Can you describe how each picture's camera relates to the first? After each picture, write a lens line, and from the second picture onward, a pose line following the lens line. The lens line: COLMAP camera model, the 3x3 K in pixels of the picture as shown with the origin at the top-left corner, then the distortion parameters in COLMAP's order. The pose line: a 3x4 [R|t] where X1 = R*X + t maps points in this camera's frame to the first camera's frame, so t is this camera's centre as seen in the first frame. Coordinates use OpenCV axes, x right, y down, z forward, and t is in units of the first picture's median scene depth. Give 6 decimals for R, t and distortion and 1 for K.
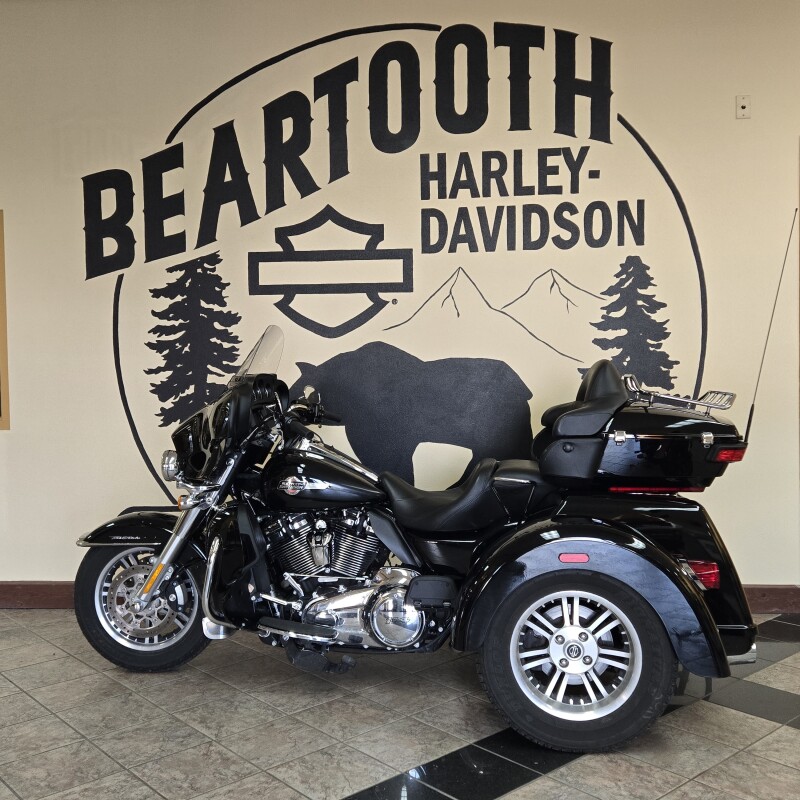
lens RADIAL K [[856.3, 0, 378.7], [0, 856.3, 403.7], [0, 0, 1]] dist [0.069748, 0.000000]
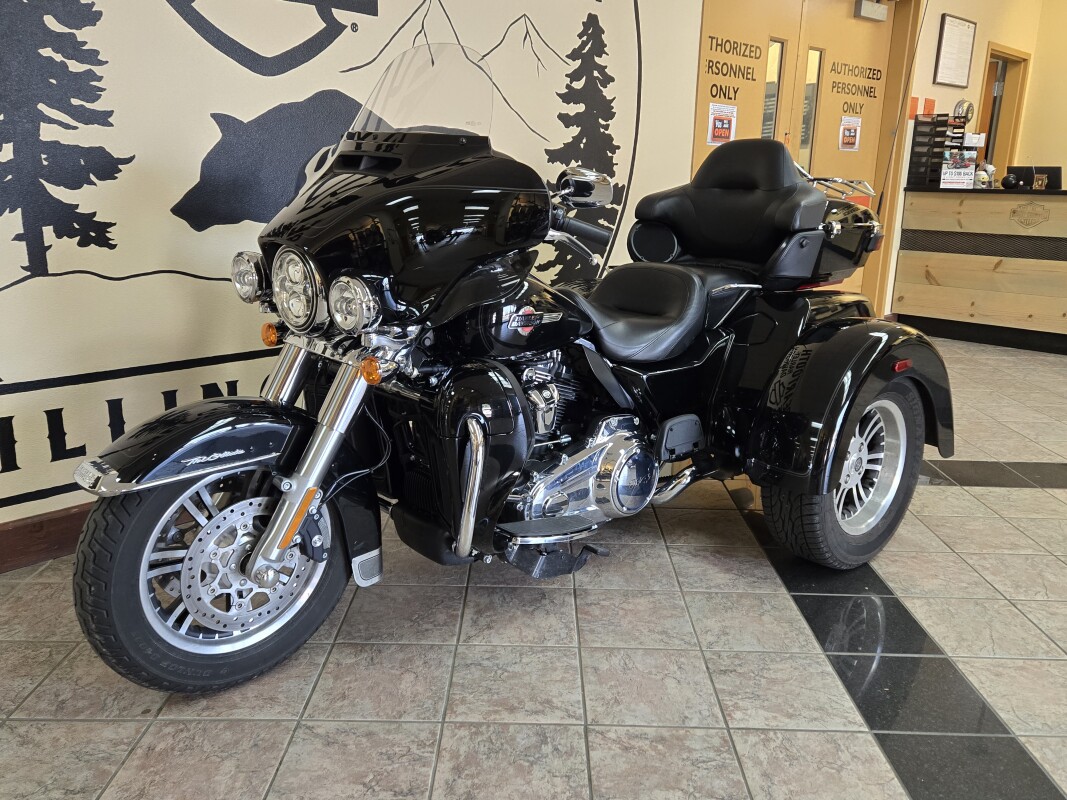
lens RADIAL K [[848.3, 0, 536.8], [0, 848.3, 393.9], [0, 0, 1]] dist [0.053569, -0.026384]
pose [[0.655870, -0.163950, 0.736855, -0.423433], [-0.004776, 0.975209, 0.221235, 0.008126], [-0.754859, -0.148621, 0.638827, 0.440588]]
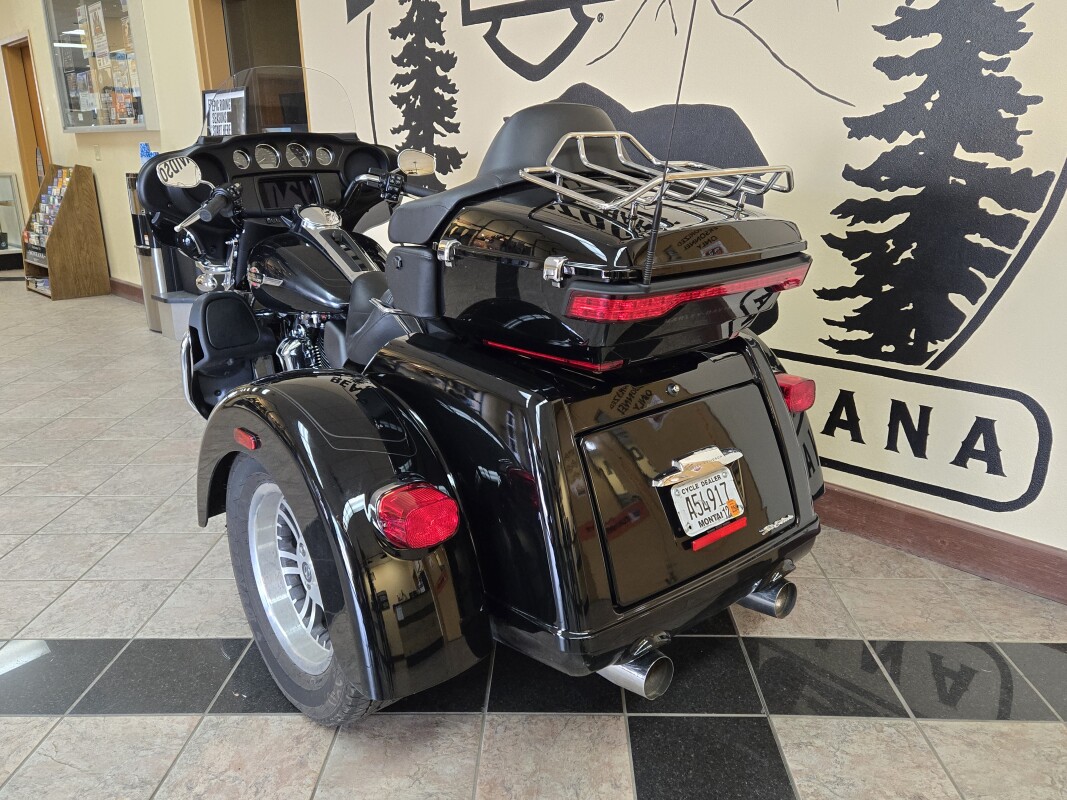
lens RADIAL K [[848.3, 0, 534.6], [0, 848.3, 402.8], [0, 0, 1]] dist [0.053569, -0.026384]
pose [[0.739856, 0.197087, -0.643250, 0.477262], [-0.019536, 0.962018, 0.272285, -0.010882], [0.672482, -0.188886, 0.715605, 0.433313]]
